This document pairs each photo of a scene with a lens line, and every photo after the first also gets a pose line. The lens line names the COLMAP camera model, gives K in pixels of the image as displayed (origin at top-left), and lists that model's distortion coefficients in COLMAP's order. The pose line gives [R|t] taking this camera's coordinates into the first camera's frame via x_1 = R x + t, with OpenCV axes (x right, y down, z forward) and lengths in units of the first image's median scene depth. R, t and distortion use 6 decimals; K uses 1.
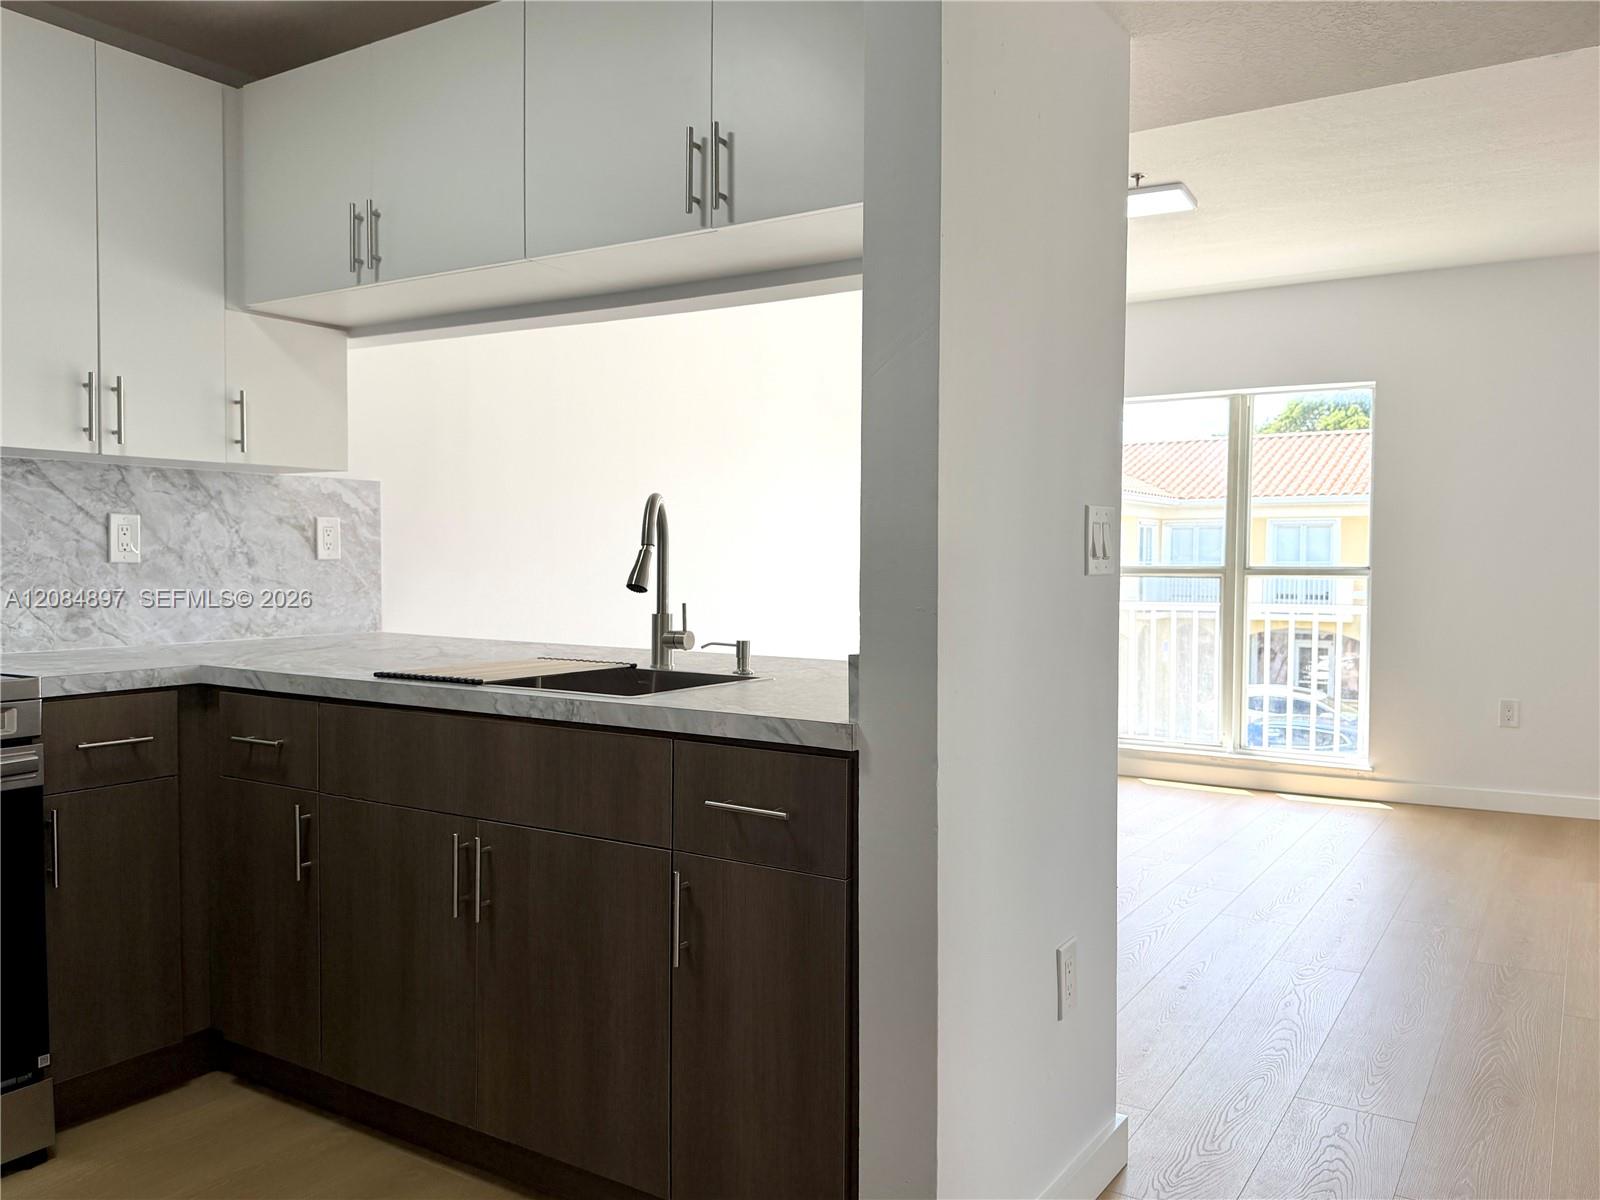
lens RADIAL K [[1247.5, 0, 796.3], [0, 1247.5, 608.0], [0, 0, 1]] dist [0.024988, -0.047145]
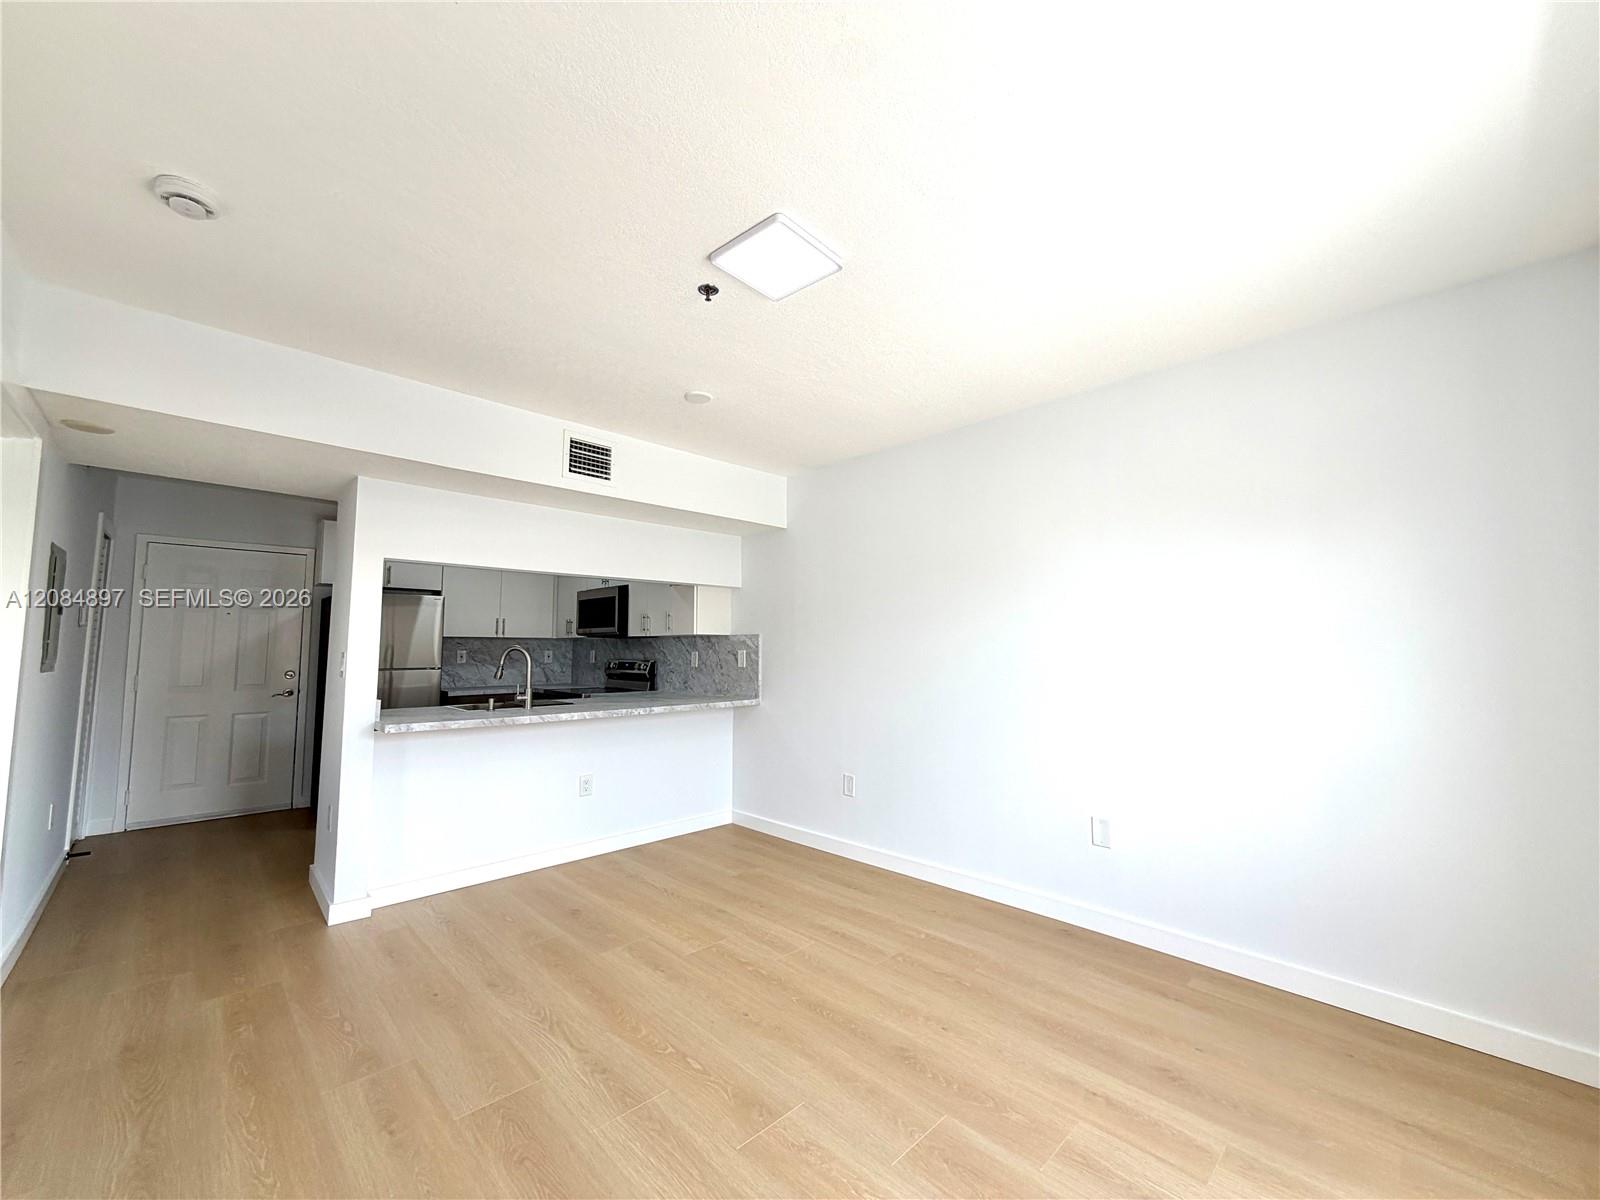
lens RADIAL K [[638.7, 0, 803.6], [0, 638.7, 600.5], [0, 0, 1]] dist [0.001015, -0.000873]
pose [[-0.227072, -0.082848, -0.970348, 1.059889], [-0.041834, 0.996285, -0.075273, -0.100441], [0.972979, 0.023501, -0.229694, 1.758018]]
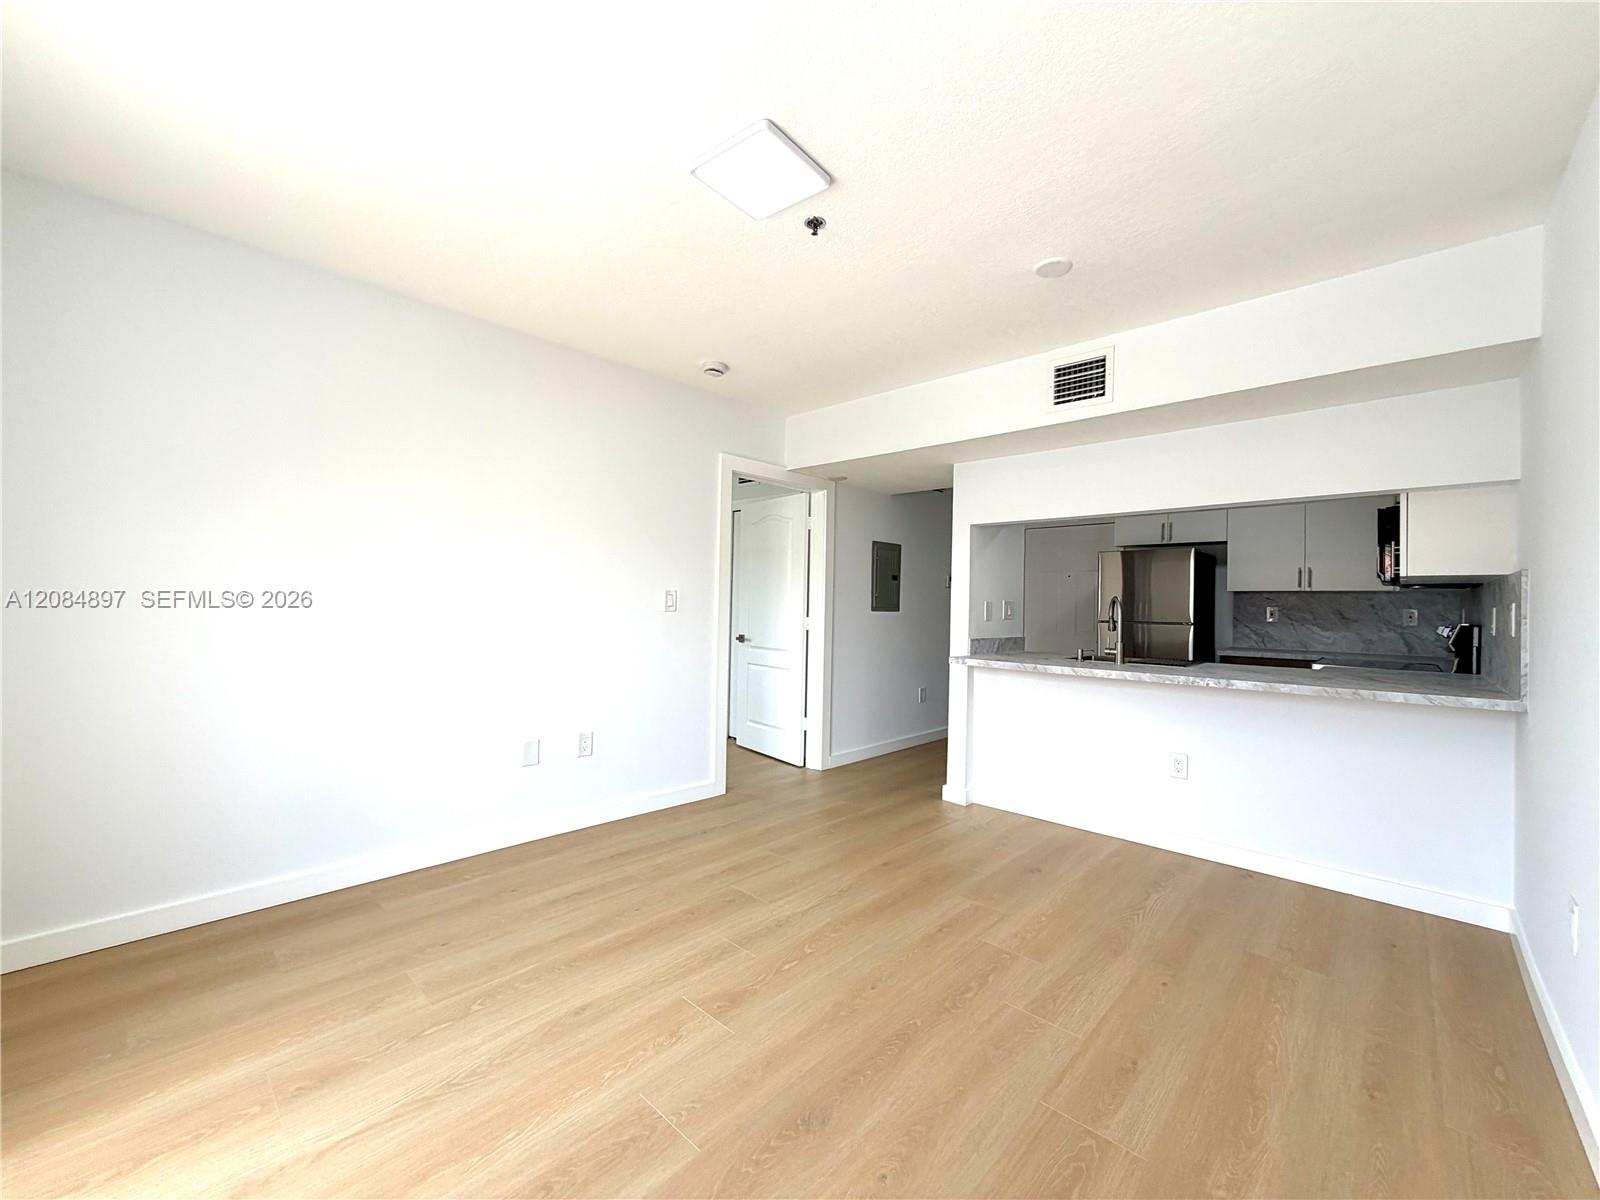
lens RADIAL K [[638.7, 0, 804.9], [0, 638.7, 599.2], [0, 0, 1]] dist [0.001015, -0.000873]
pose [[-0.984109, -0.023955, 0.175940, 0.276310], [-0.018154, 0.999240, 0.034506, -0.107848], [-0.176632, 0.030764, -0.983796, 2.200616]]
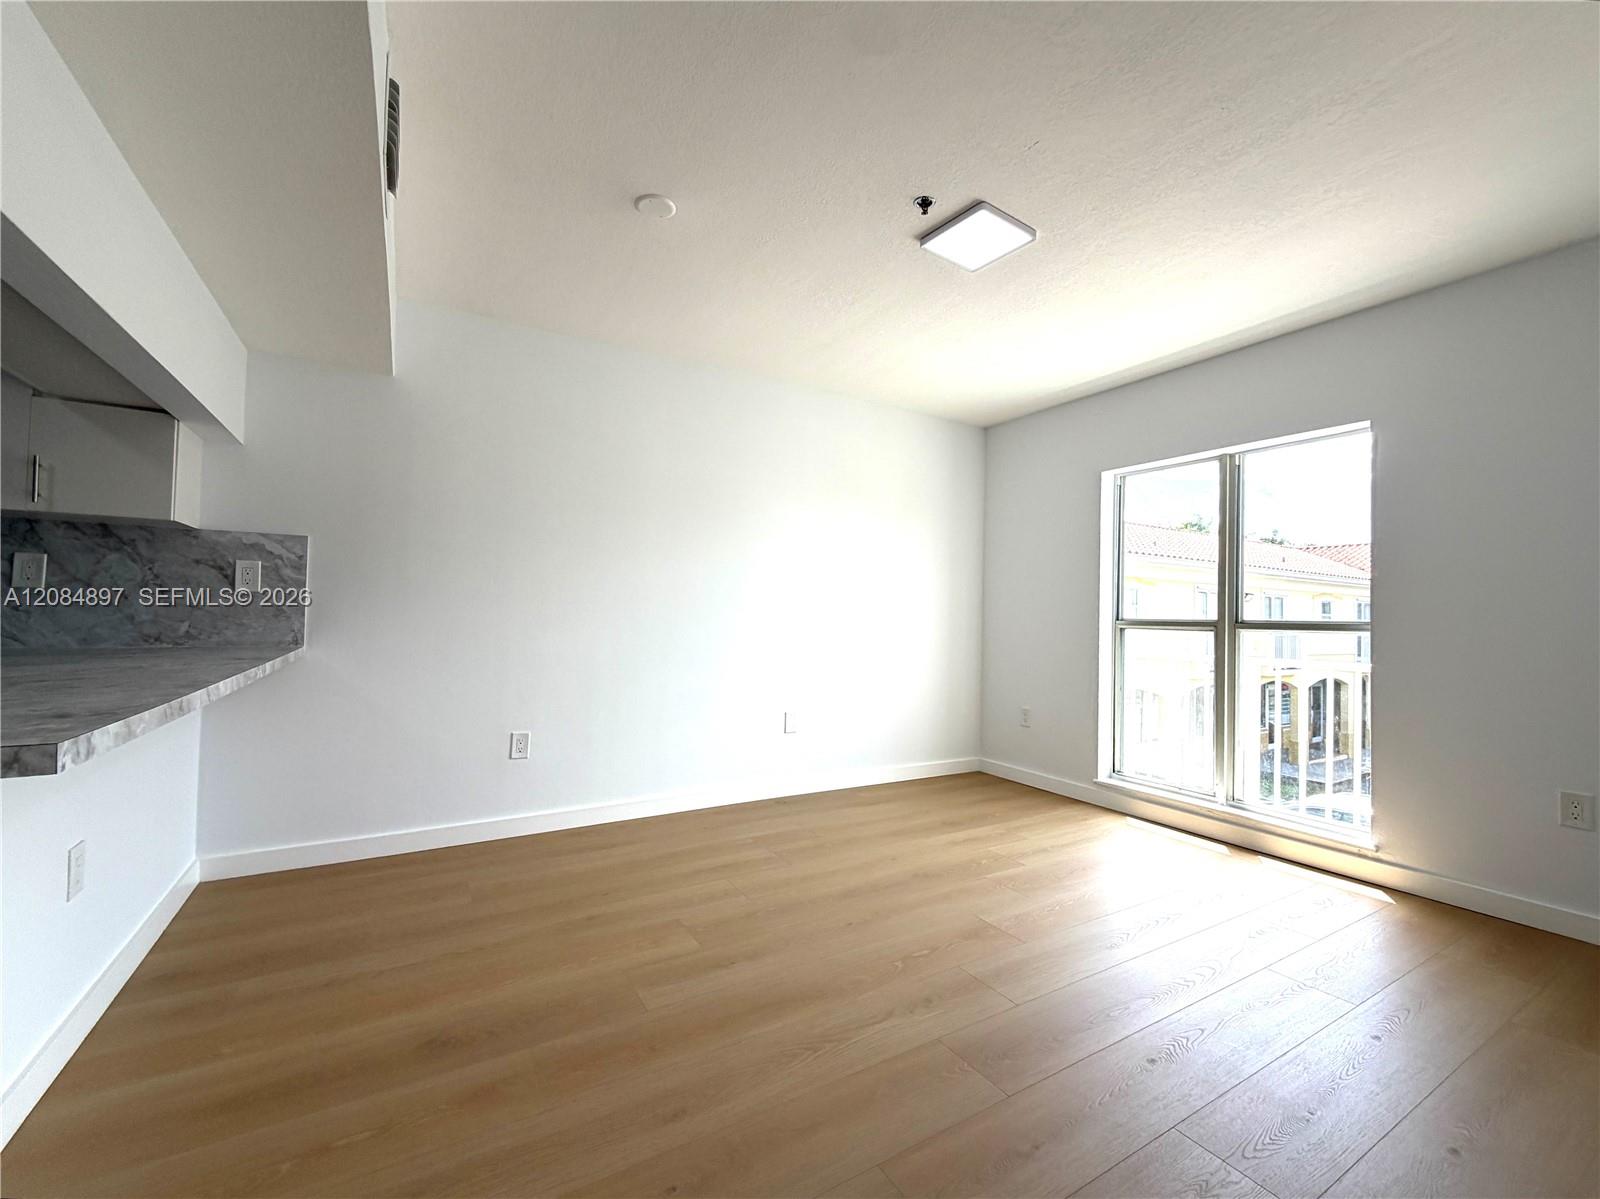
lens RADIAL K [[669.1, 0, 806.2], [0, 669.1, 599.3], [0, 0, 1]] dist [0.001909, -0.001829]
pose [[0.895875, 0.004933, -0.444279, 0.620705], [-0.036137, 0.997434, -0.061795, -0.008827], [0.442835, 0.071416, 0.893755, 0.768798]]
